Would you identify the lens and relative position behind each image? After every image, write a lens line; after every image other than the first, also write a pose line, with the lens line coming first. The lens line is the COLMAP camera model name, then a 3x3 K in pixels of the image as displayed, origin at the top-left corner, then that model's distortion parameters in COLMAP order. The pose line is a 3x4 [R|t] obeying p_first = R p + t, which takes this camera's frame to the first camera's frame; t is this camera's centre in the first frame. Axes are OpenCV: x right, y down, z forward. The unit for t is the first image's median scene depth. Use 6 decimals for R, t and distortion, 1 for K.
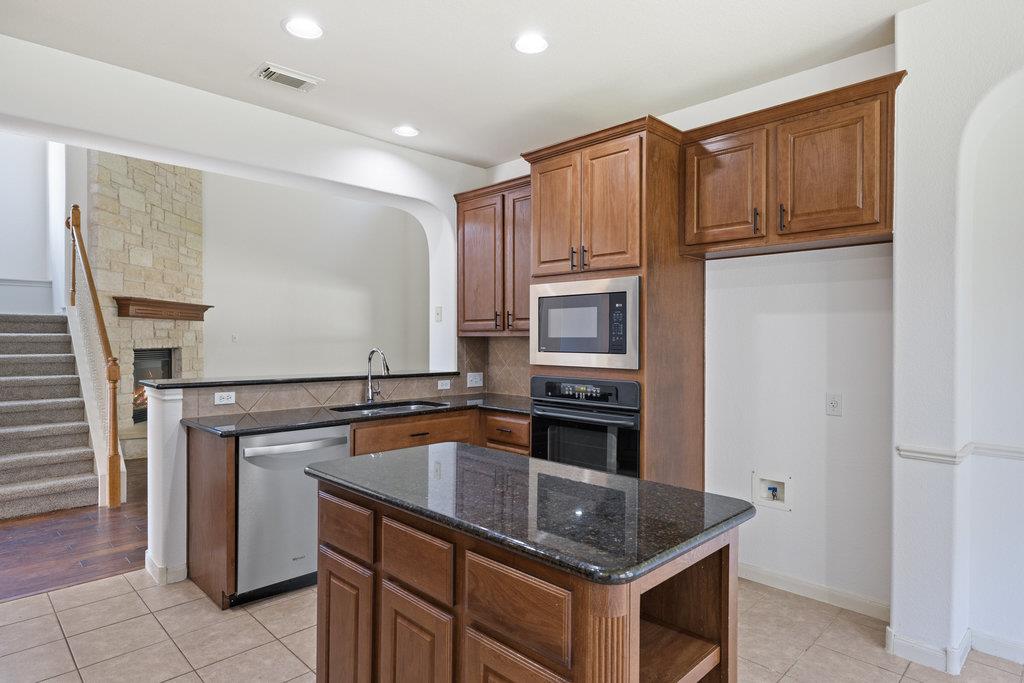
lens RADIAL K [[573.5, 0, 512.0], [0, 573.5, 341.5], [0, 0, 1]] dist [-0.002811, -0.001056]
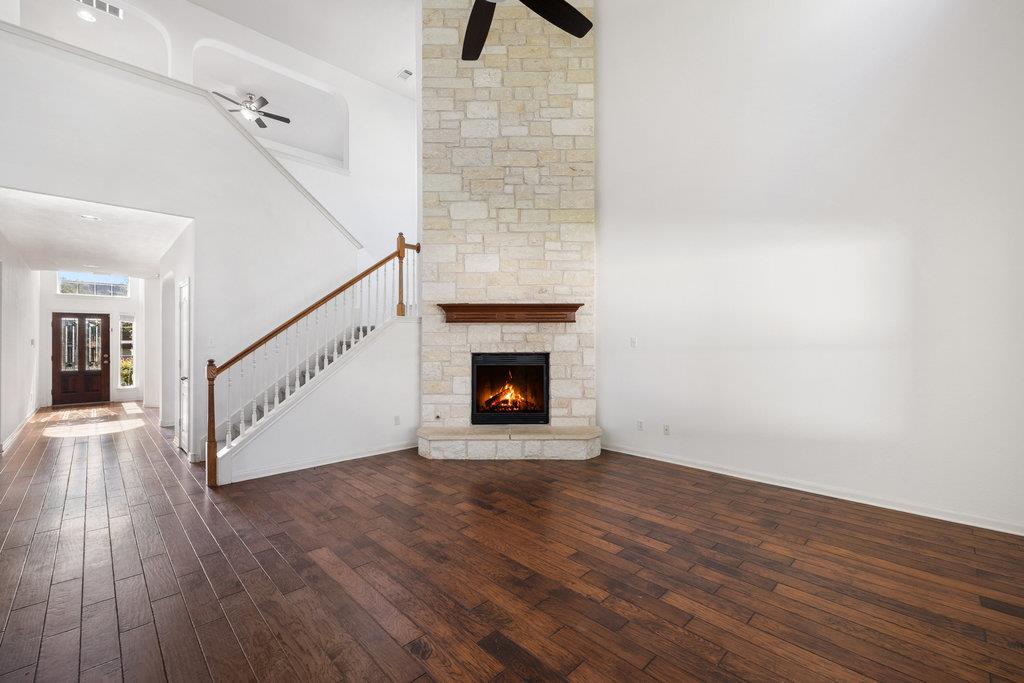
lens RADIAL K [[426.4, 0, 509.5], [0, 426.4, 339.7], [0, 0, 1]] dist [-0.000782, 0.000118]
pose [[-0.011889, -0.007429, -0.999902, 0.198974], [-0.001717, 0.999971, -0.007409, -0.008690], [0.999928, 0.001628, -0.011901, 1.798919]]
